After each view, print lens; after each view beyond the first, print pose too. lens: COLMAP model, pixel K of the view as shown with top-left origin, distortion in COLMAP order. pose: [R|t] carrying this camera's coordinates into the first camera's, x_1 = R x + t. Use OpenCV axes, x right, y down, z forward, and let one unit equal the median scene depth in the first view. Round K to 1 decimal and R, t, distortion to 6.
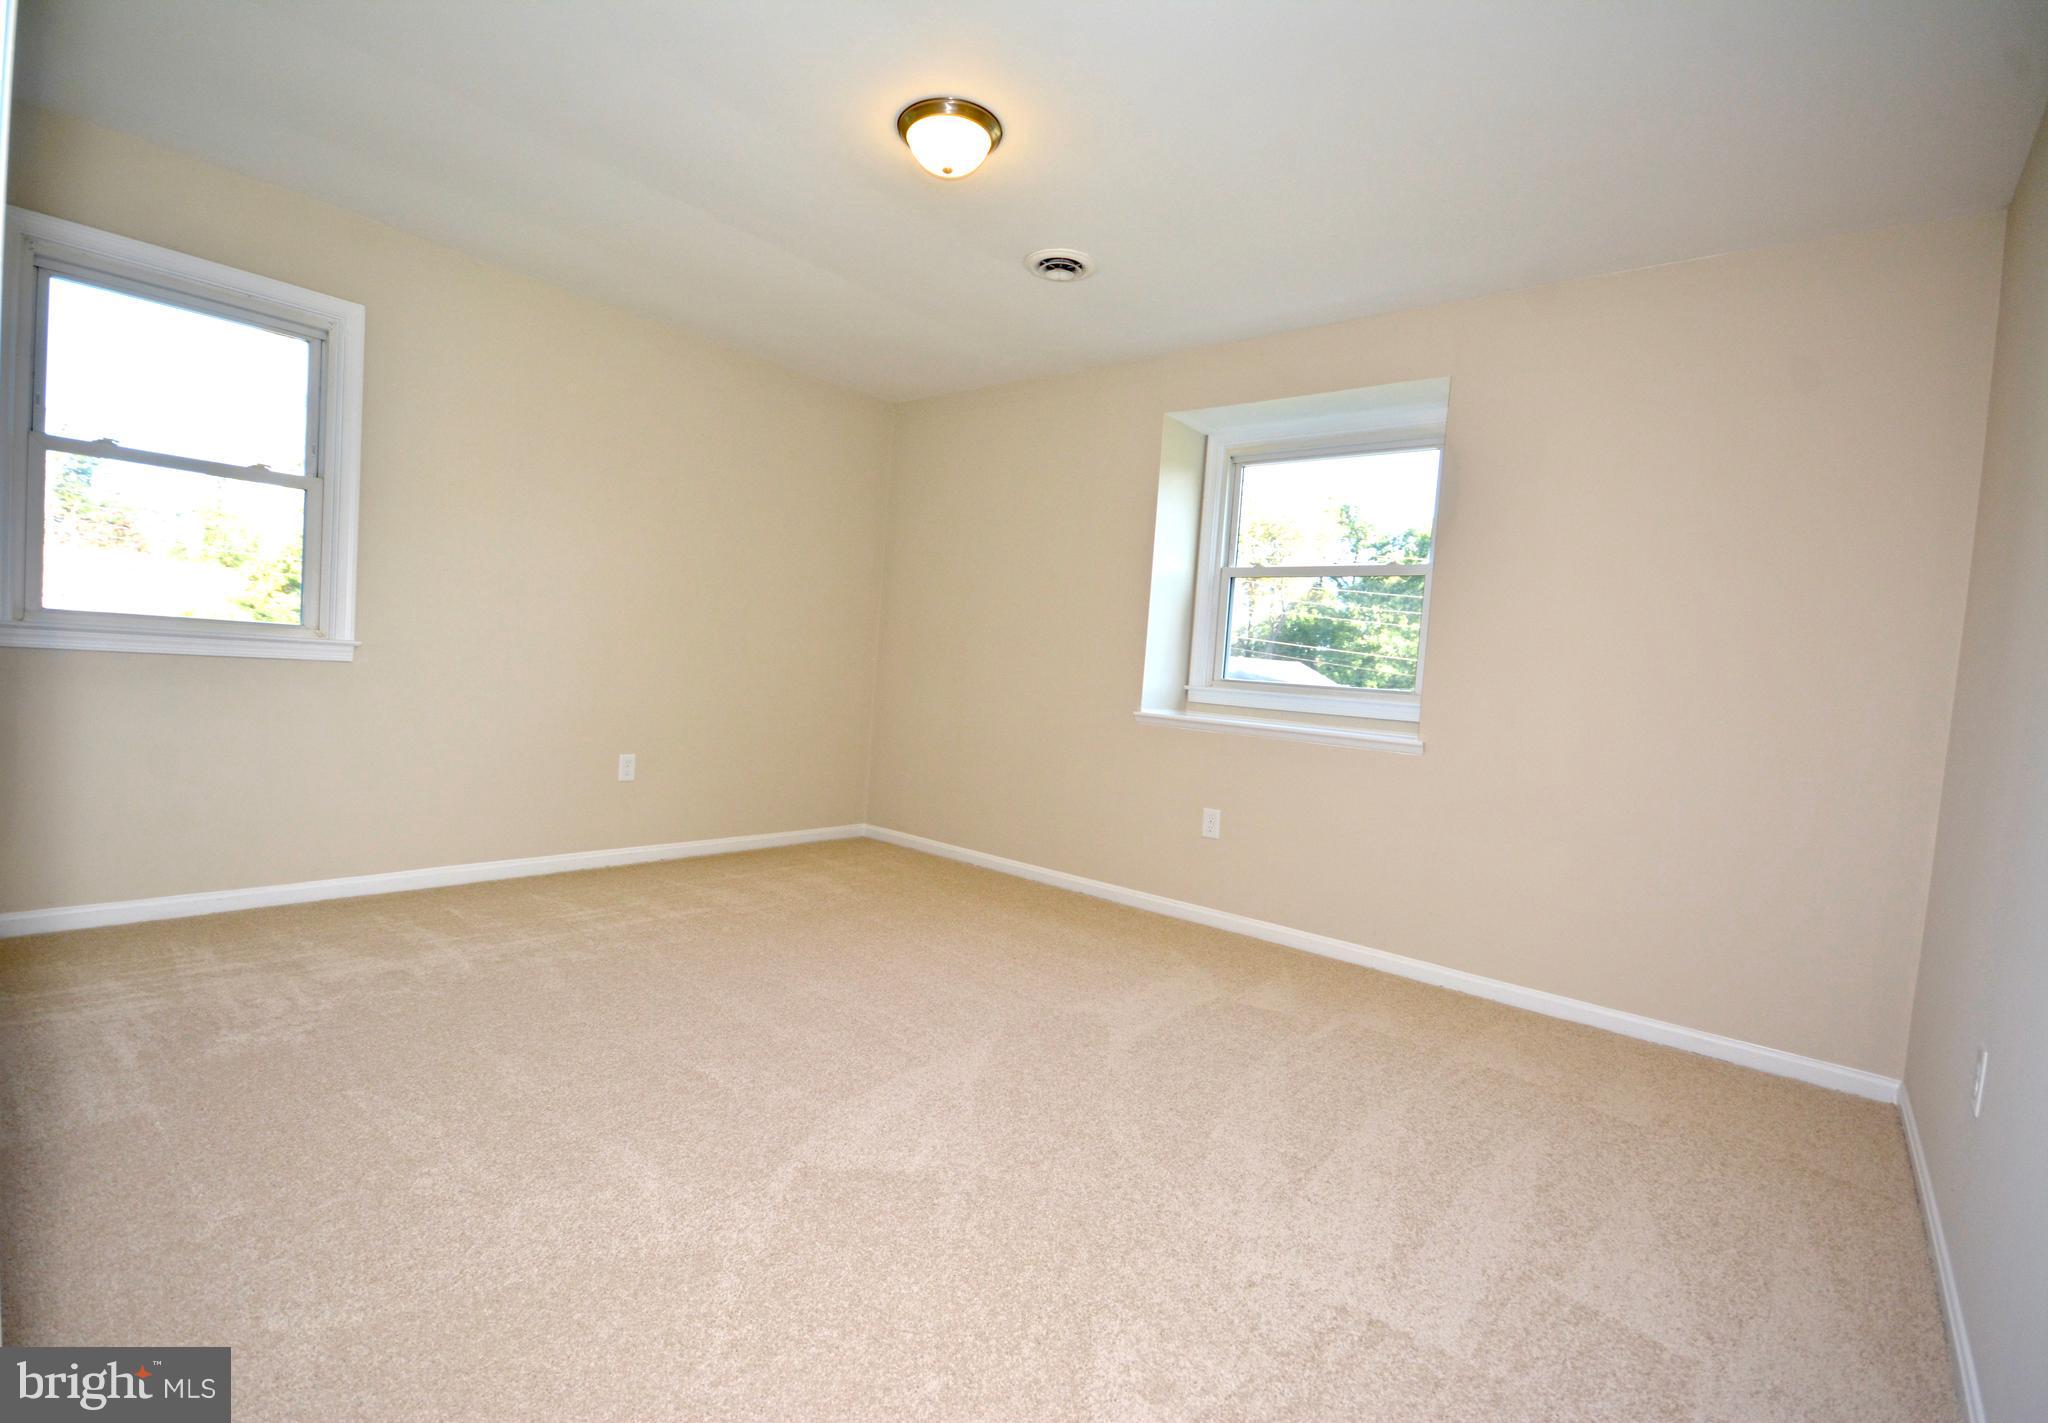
lens RADIAL K [[929.8, 0, 1025.4], [0, 929.8, 724.4], [0, 0, 1]] dist [0.021587, -0.000133]
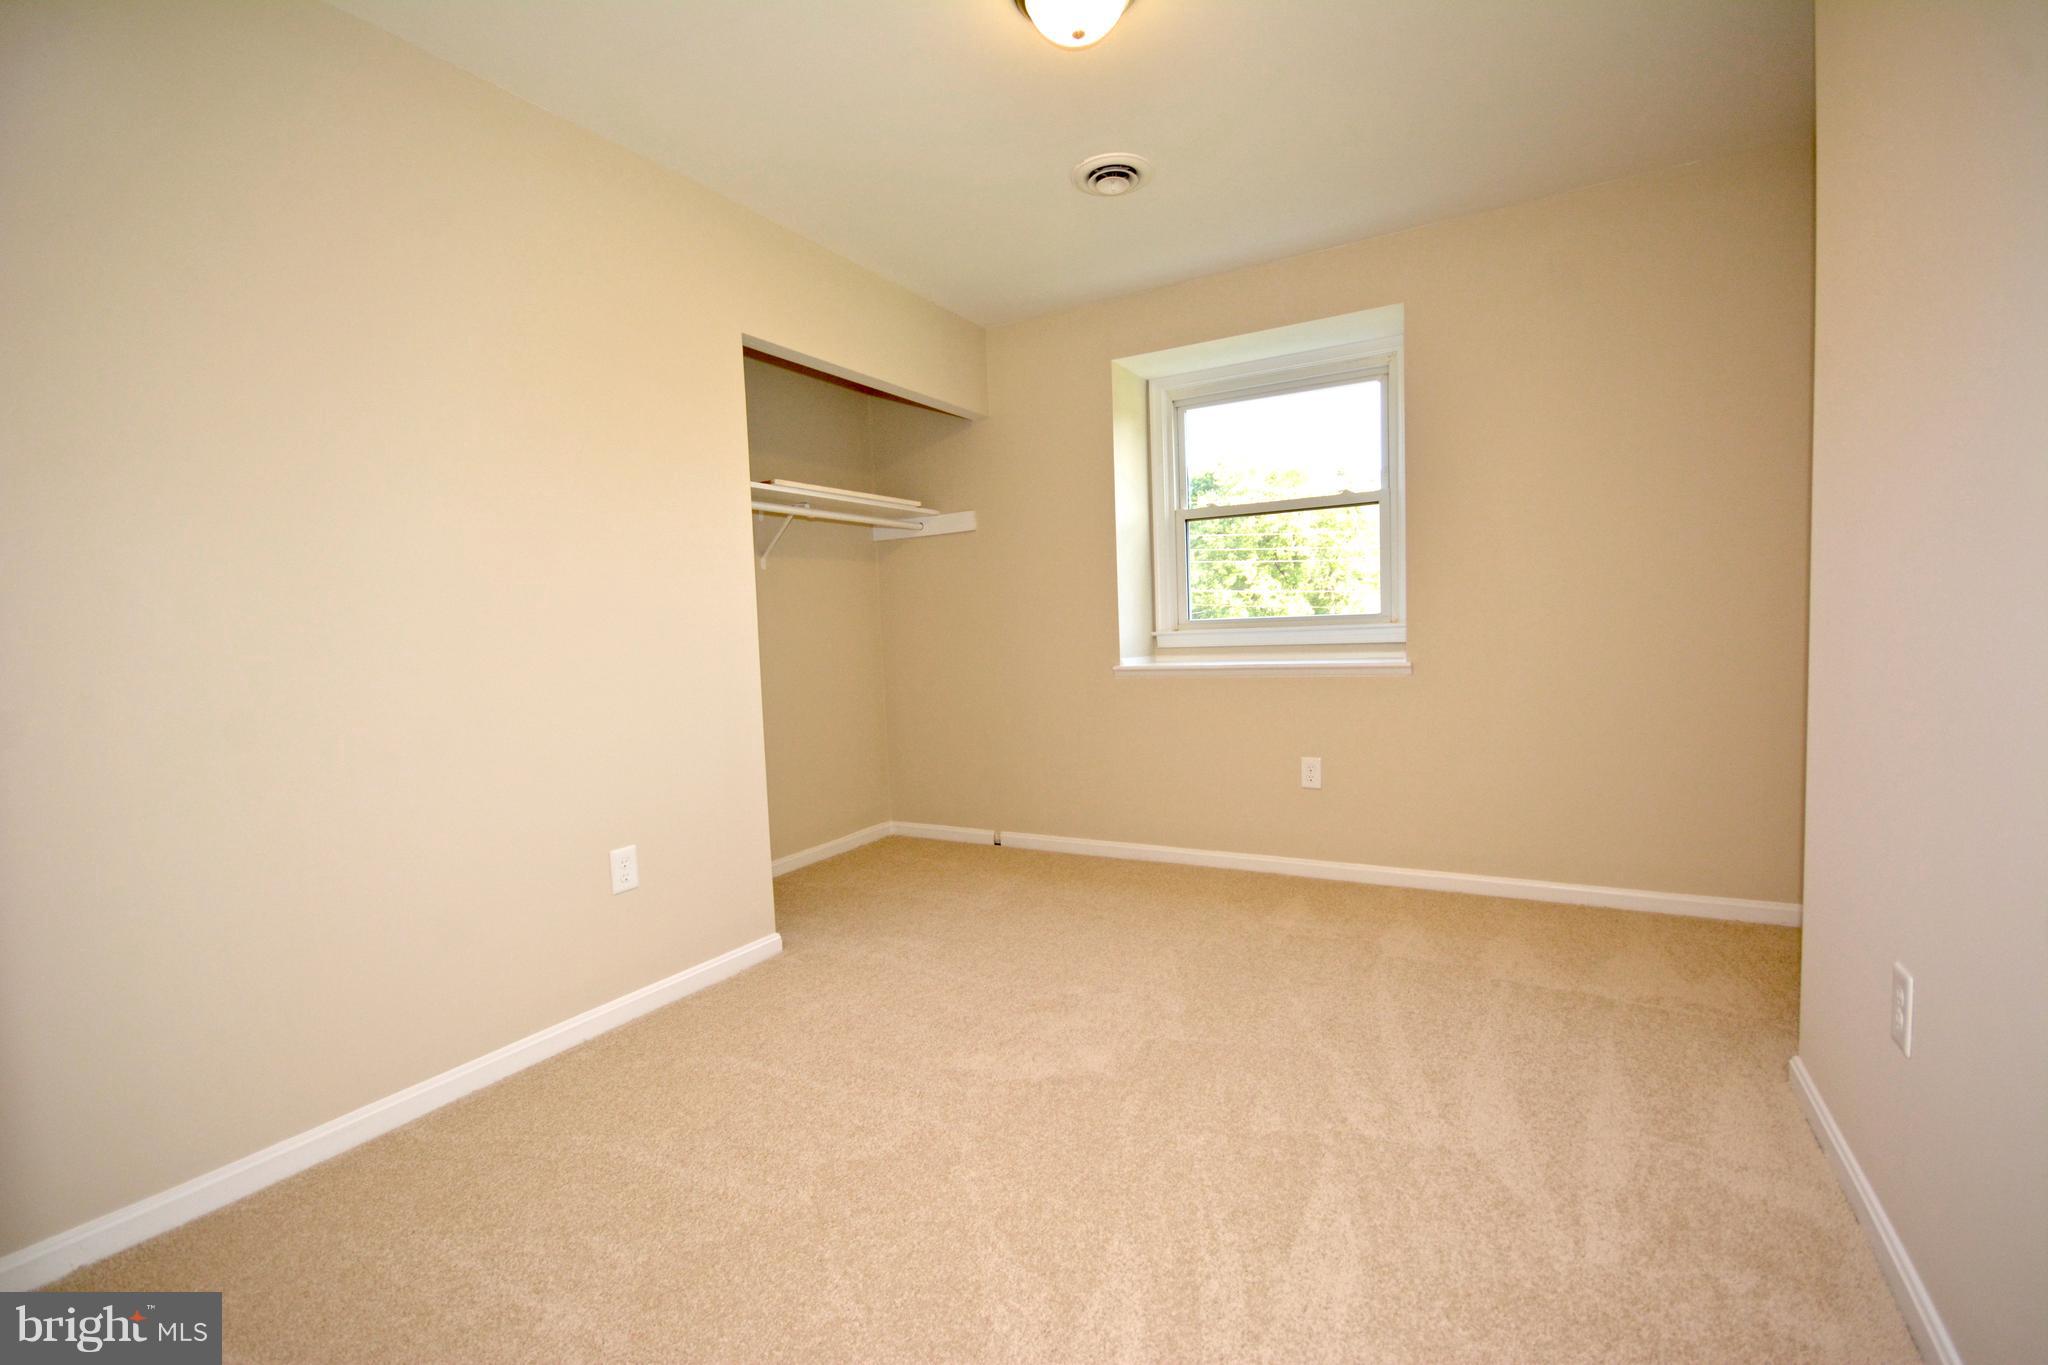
lens RADIAL K [[887.9, 0, 1069.3], [0, 887.9, 680.8], [0, 0, 1]] dist [-0.001906, 0.000015]
pose [[0.975938, -0.117176, 0.183889, -0.104751], [0.117045, 0.993059, 0.011602, -0.012524], [-0.183972, 0.010200, 0.982879, 0.088228]]
